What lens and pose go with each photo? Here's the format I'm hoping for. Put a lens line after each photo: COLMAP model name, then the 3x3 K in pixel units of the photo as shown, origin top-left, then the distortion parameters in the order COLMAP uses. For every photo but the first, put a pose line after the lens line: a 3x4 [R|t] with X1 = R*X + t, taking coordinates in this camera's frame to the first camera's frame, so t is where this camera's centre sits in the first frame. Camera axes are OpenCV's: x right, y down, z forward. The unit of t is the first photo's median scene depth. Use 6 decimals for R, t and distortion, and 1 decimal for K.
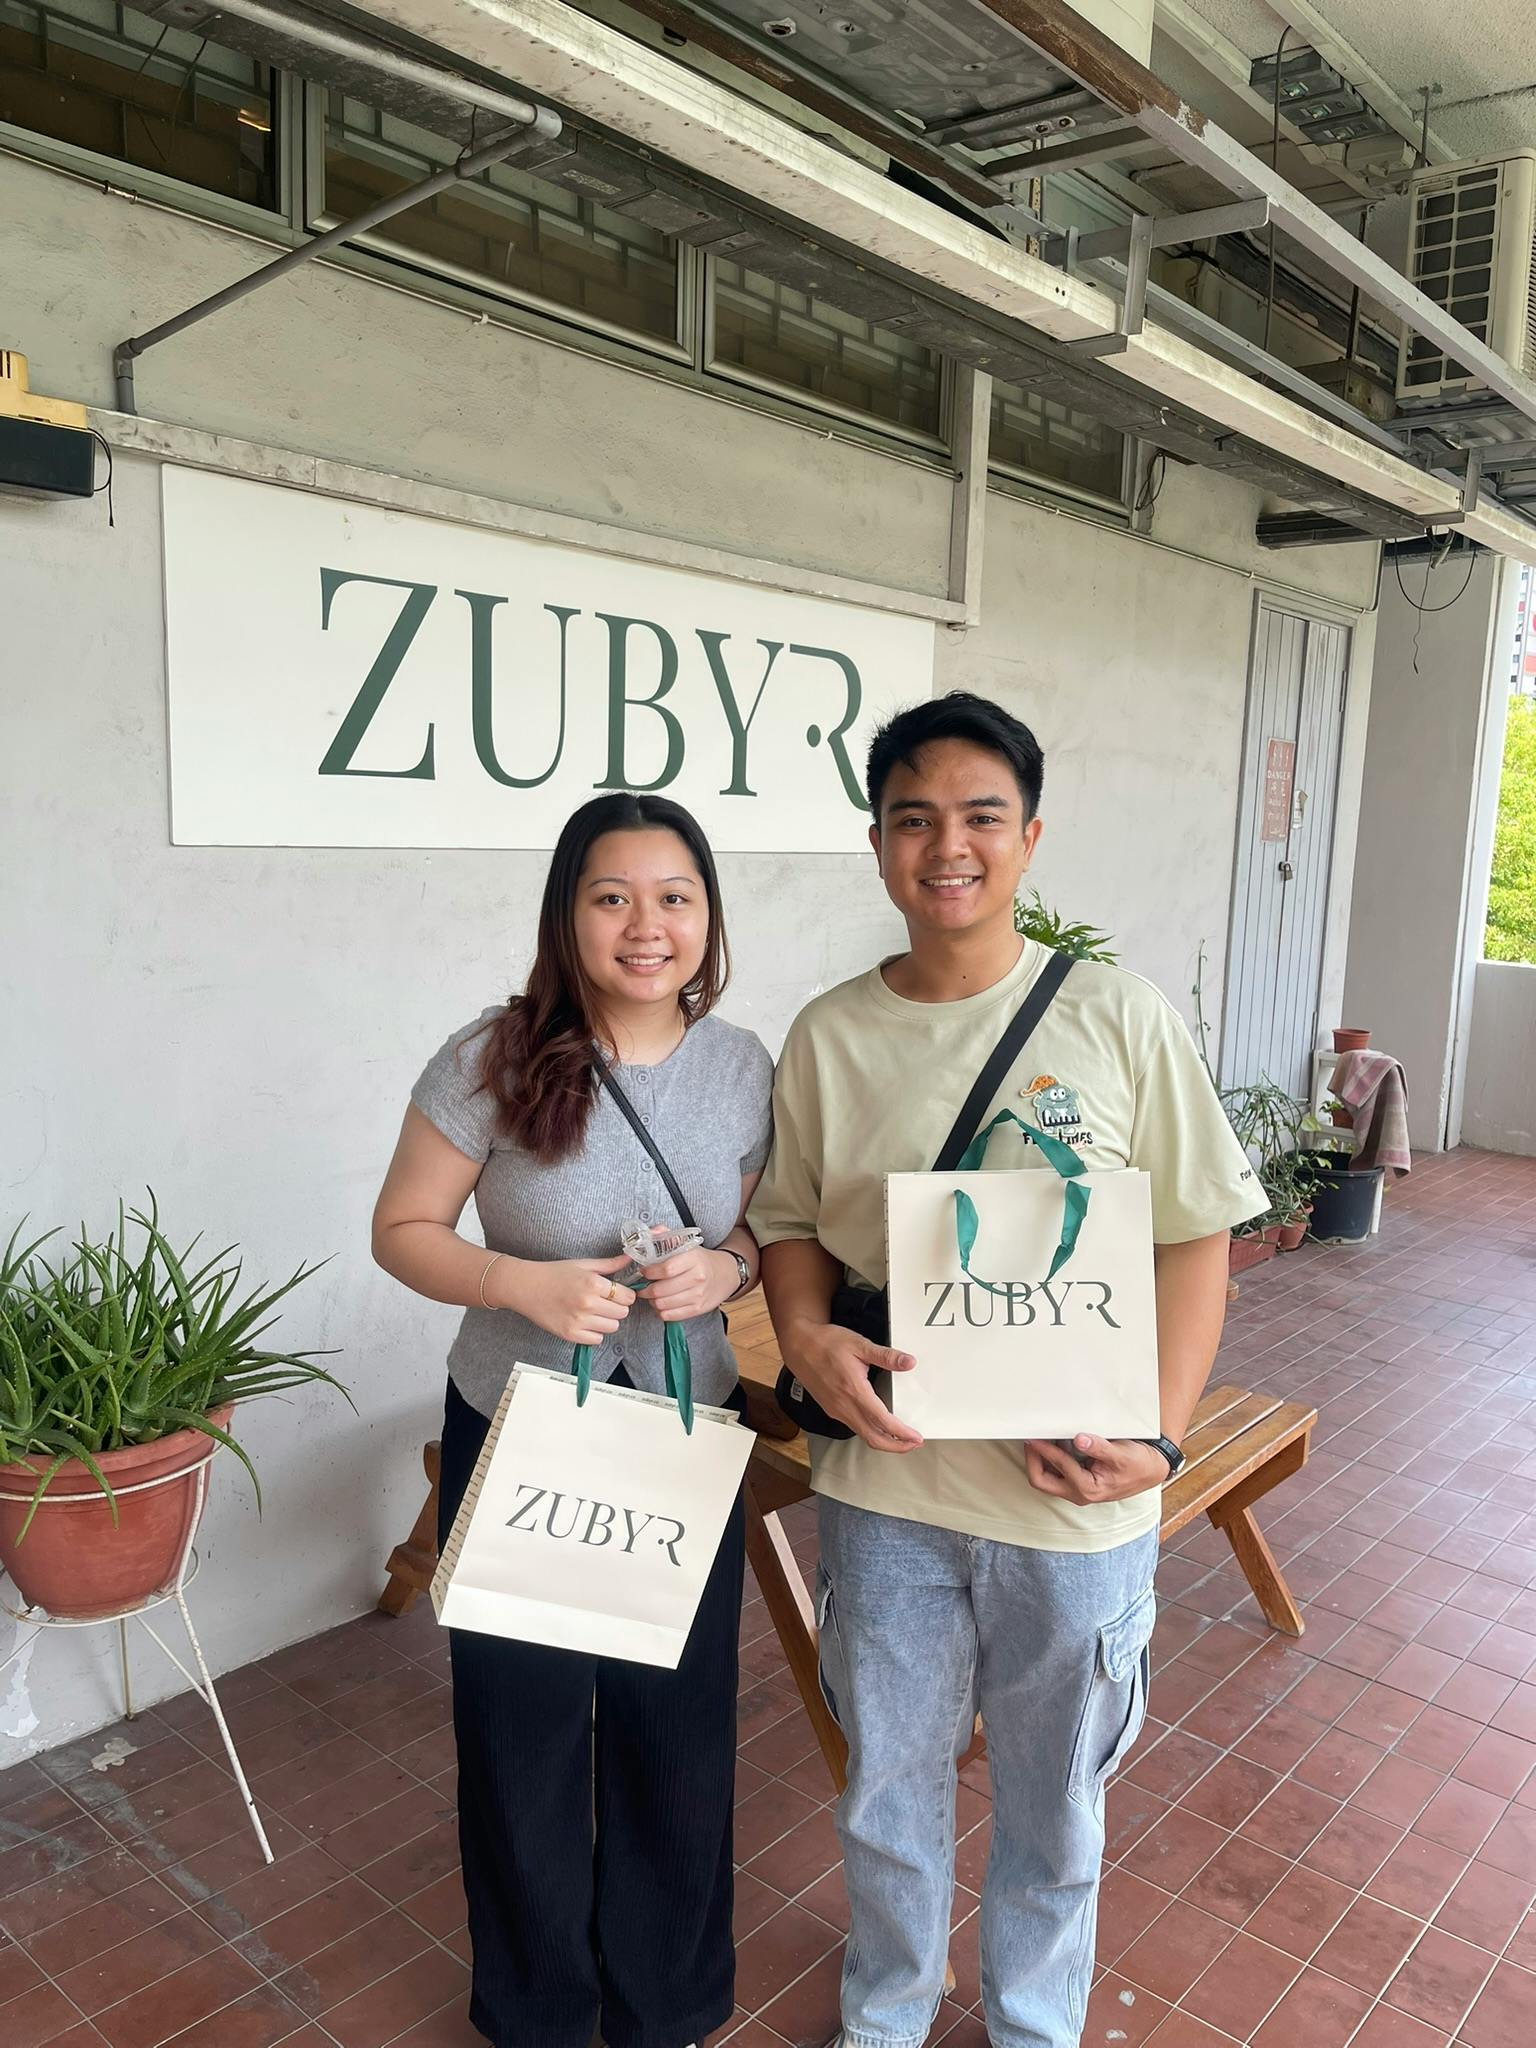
lens RADIAL K [[1570.7, 0, 827.7], [0, 1570.7, 1032.9], [0, 0, 1]] dist [0.031211, -0.090182]
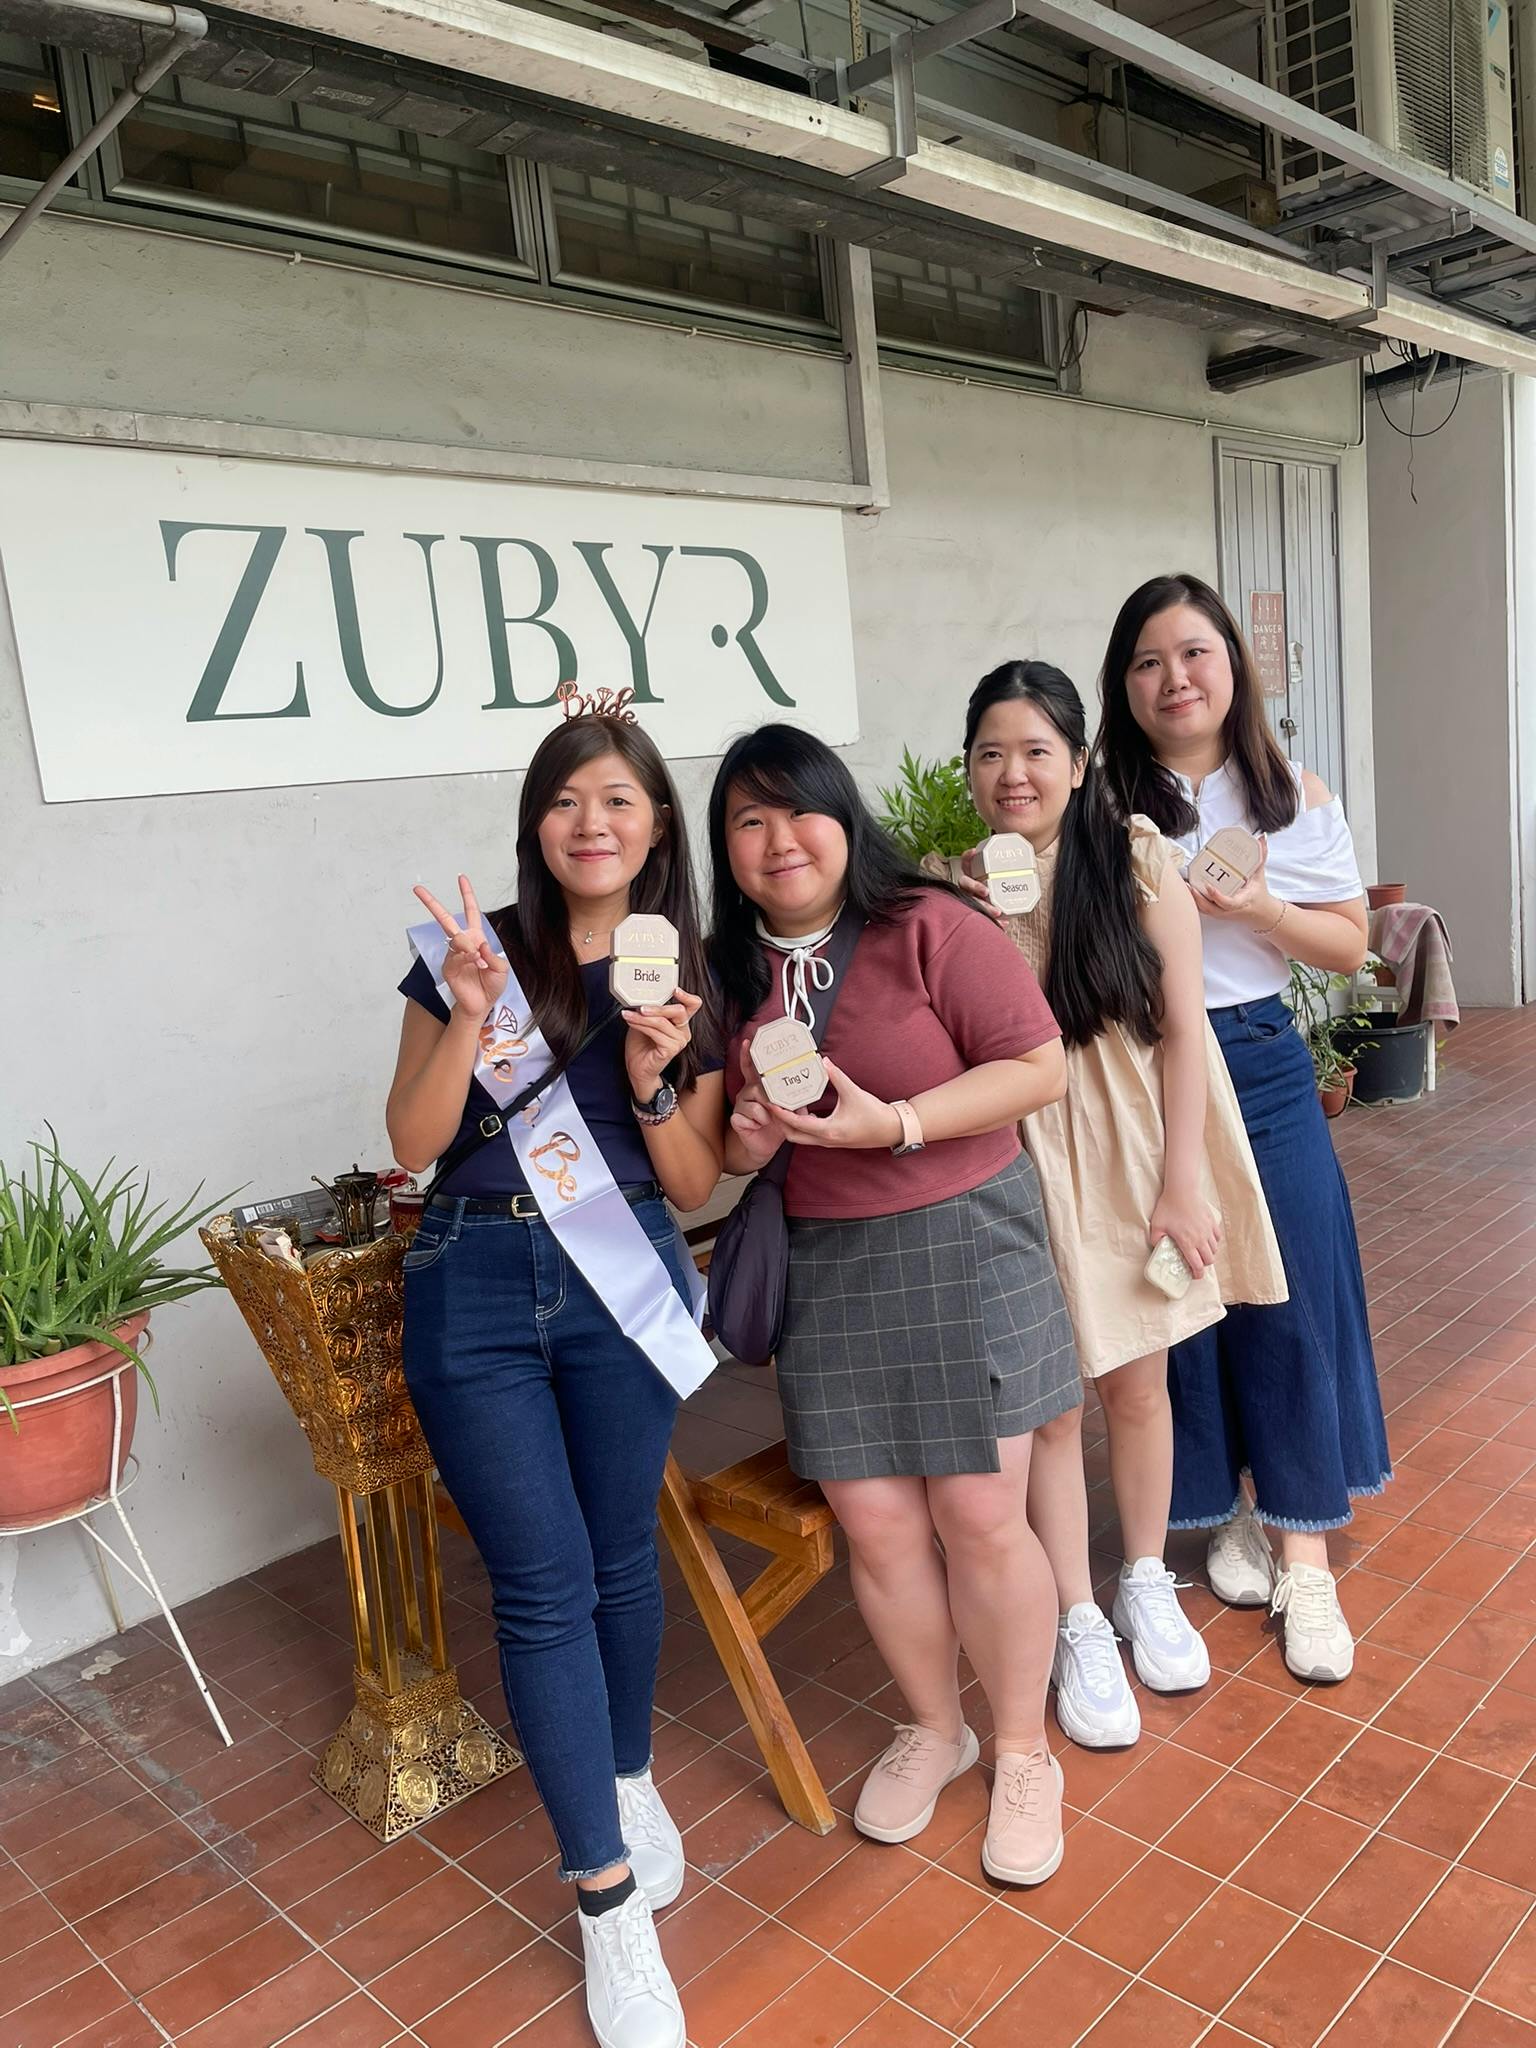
lens RADIAL K [[1570.7, 0, 733.6], [0, 1570.7, 1021.4], [0, 0, 1]] dist [0.031211, -0.090182]
pose [[0.987663, -0.117124, -0.103943, 0.091746], [0.119868, 0.992577, 0.020543, 0.041805], [0.100766, -0.032749, 0.994371, 0.000962]]
